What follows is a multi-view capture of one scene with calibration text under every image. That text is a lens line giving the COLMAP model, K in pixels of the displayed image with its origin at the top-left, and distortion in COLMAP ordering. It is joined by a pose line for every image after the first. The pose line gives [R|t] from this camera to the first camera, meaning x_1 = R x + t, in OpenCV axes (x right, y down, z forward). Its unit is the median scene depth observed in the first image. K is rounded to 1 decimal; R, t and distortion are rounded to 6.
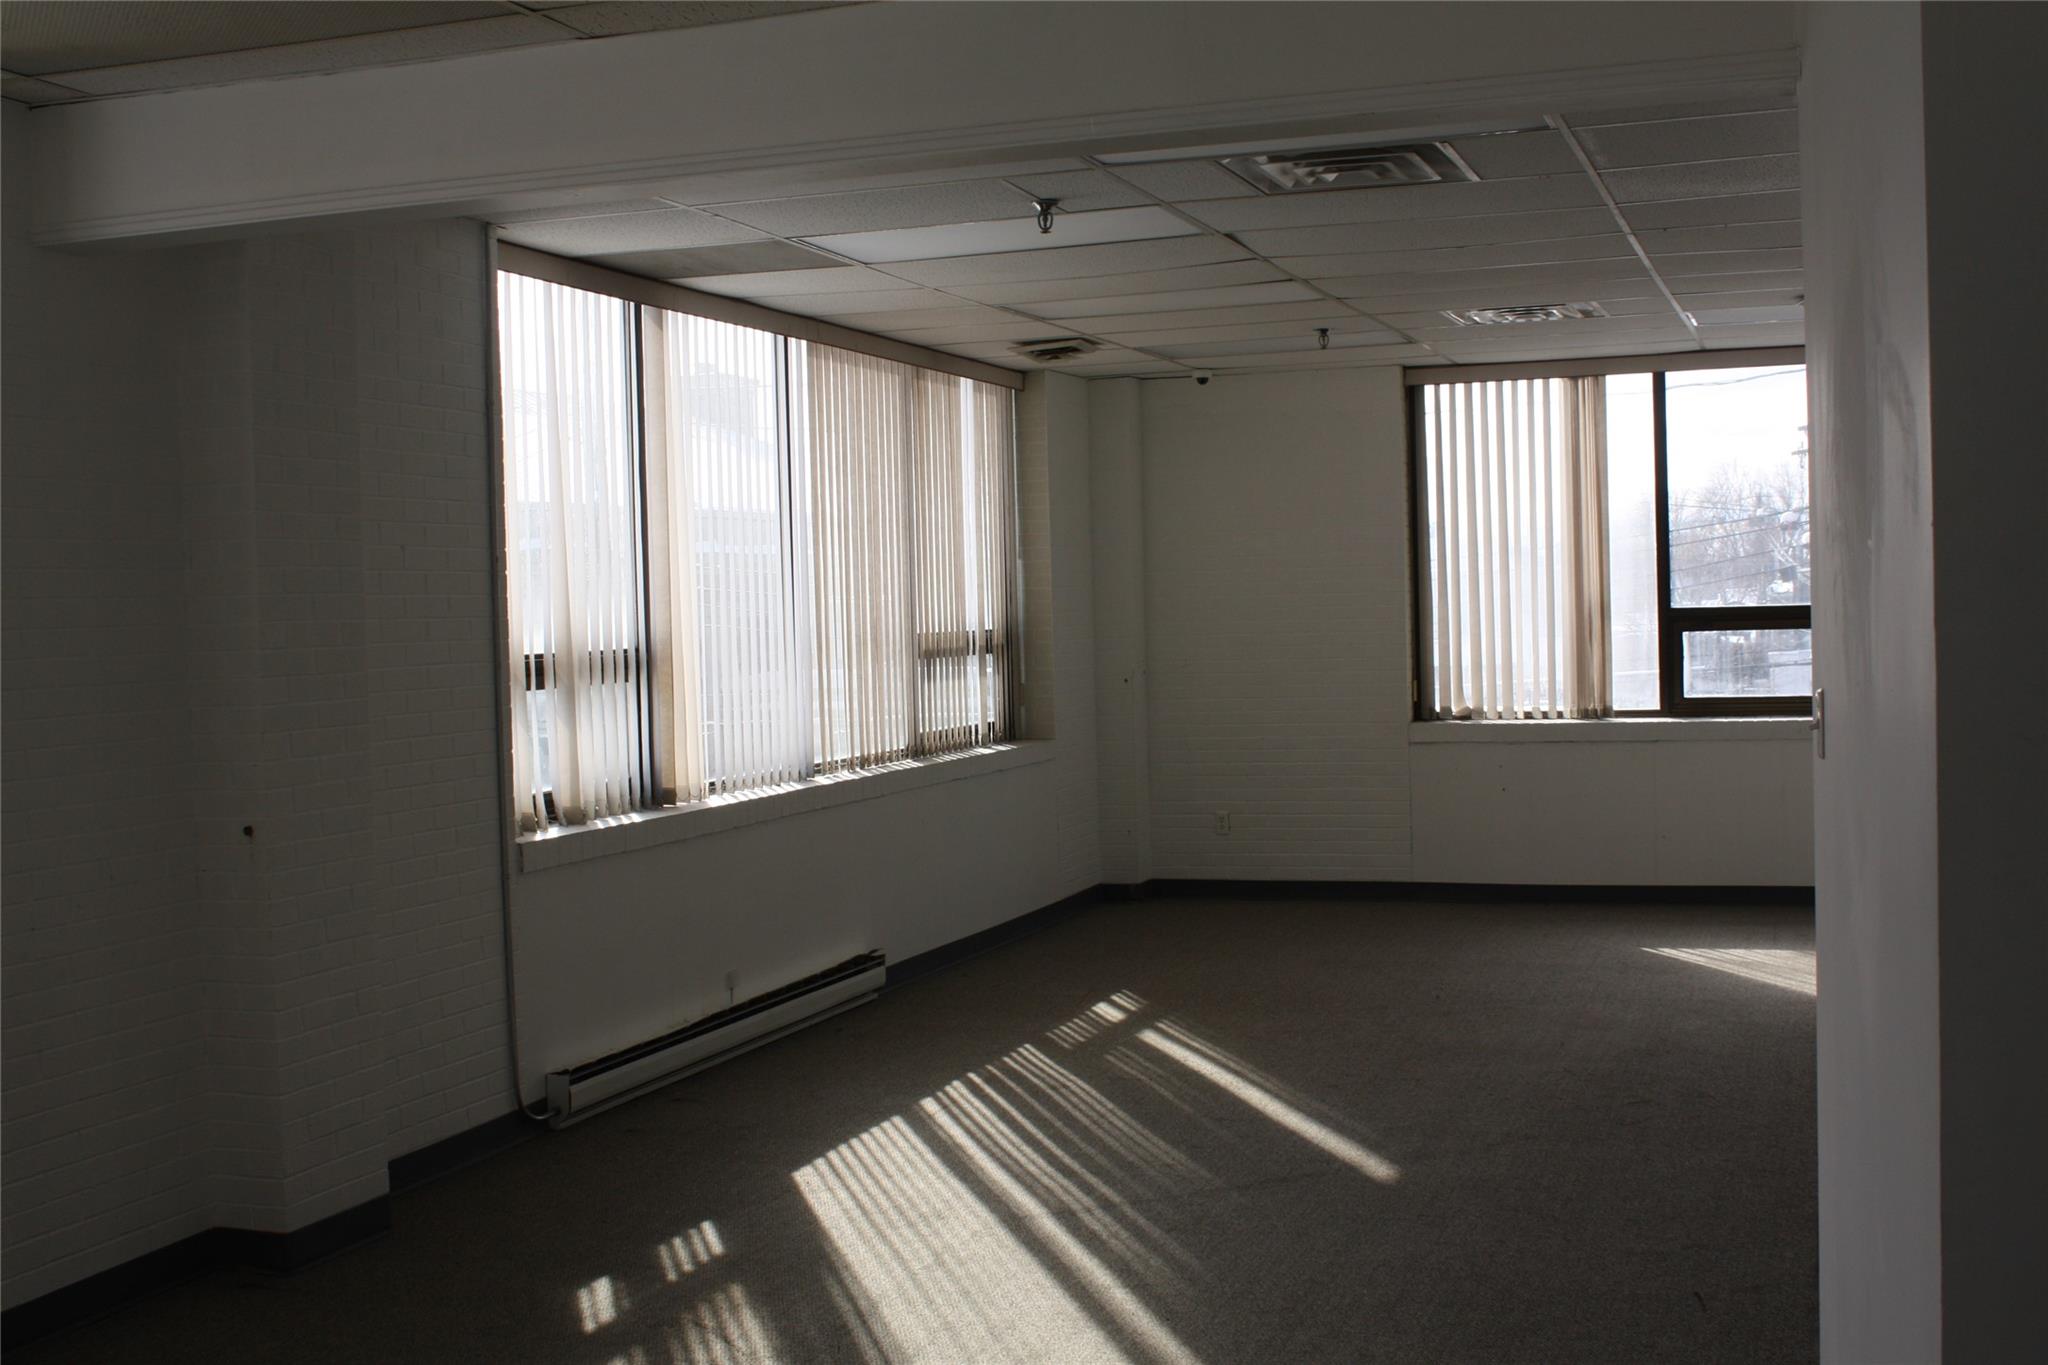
lens RADIAL K [[2302.7, 0, 1075.8], [0, 2302.7, 645.5], [0, 0, 1]] dist [-0.063303, 0.000000]
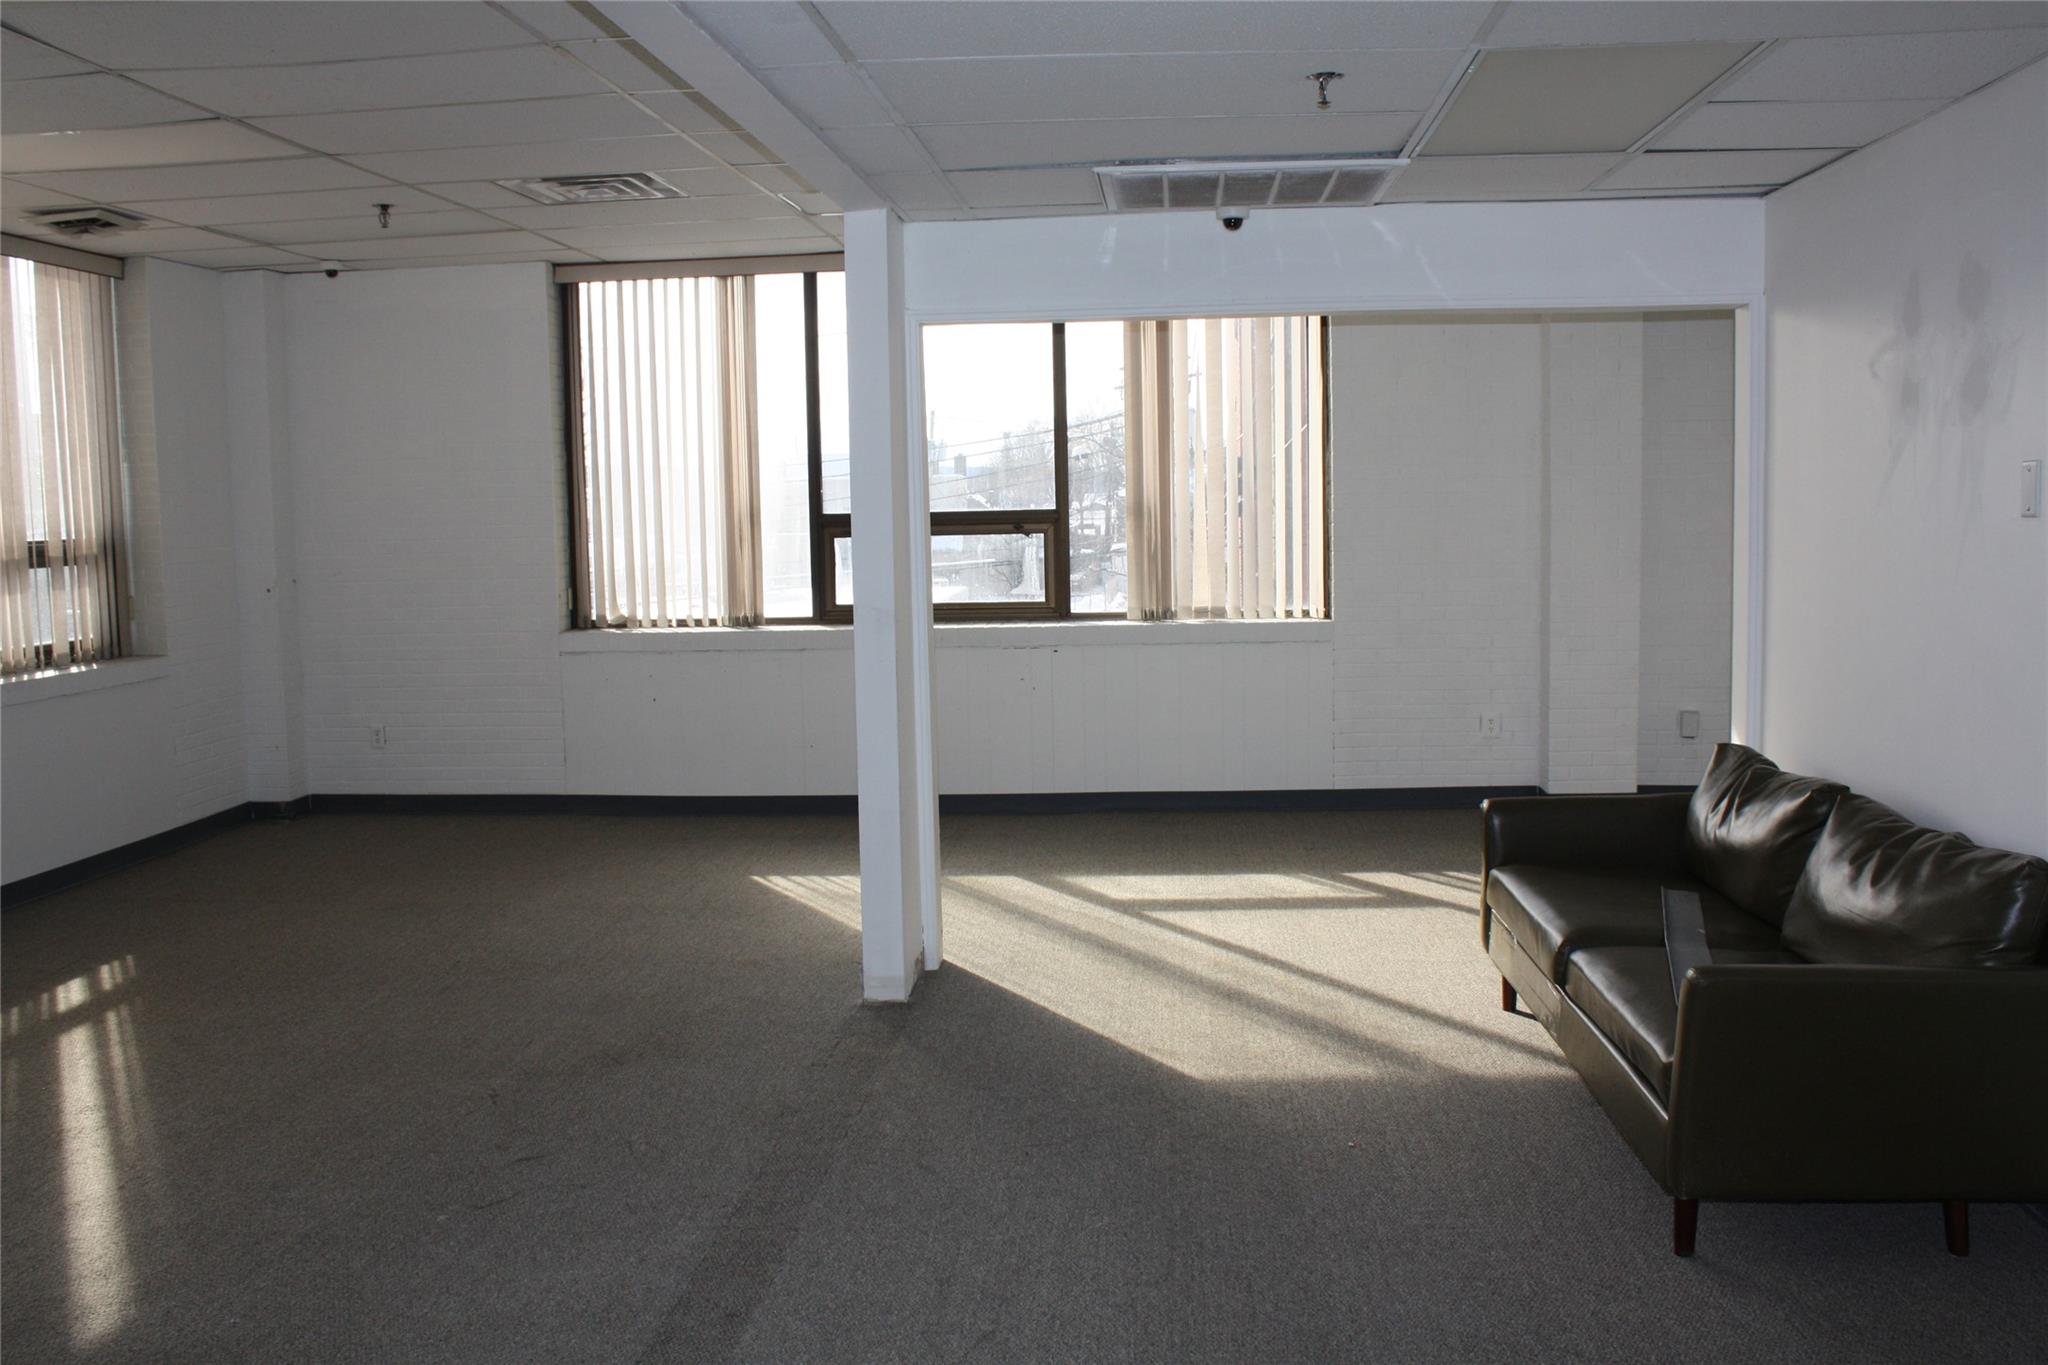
lens RADIAL K [[1798.3, 0, 1025.6], [0, 1798.3, 686.4], [0, 0, 1]] dist [-0.097863, 0.036288]
pose [[0.972867, -0.018739, 0.230603, 0.206904], [-0.000006, 0.996713, 0.081018, -0.005993], [-0.231363, -0.078821, 0.969669, 0.281162]]
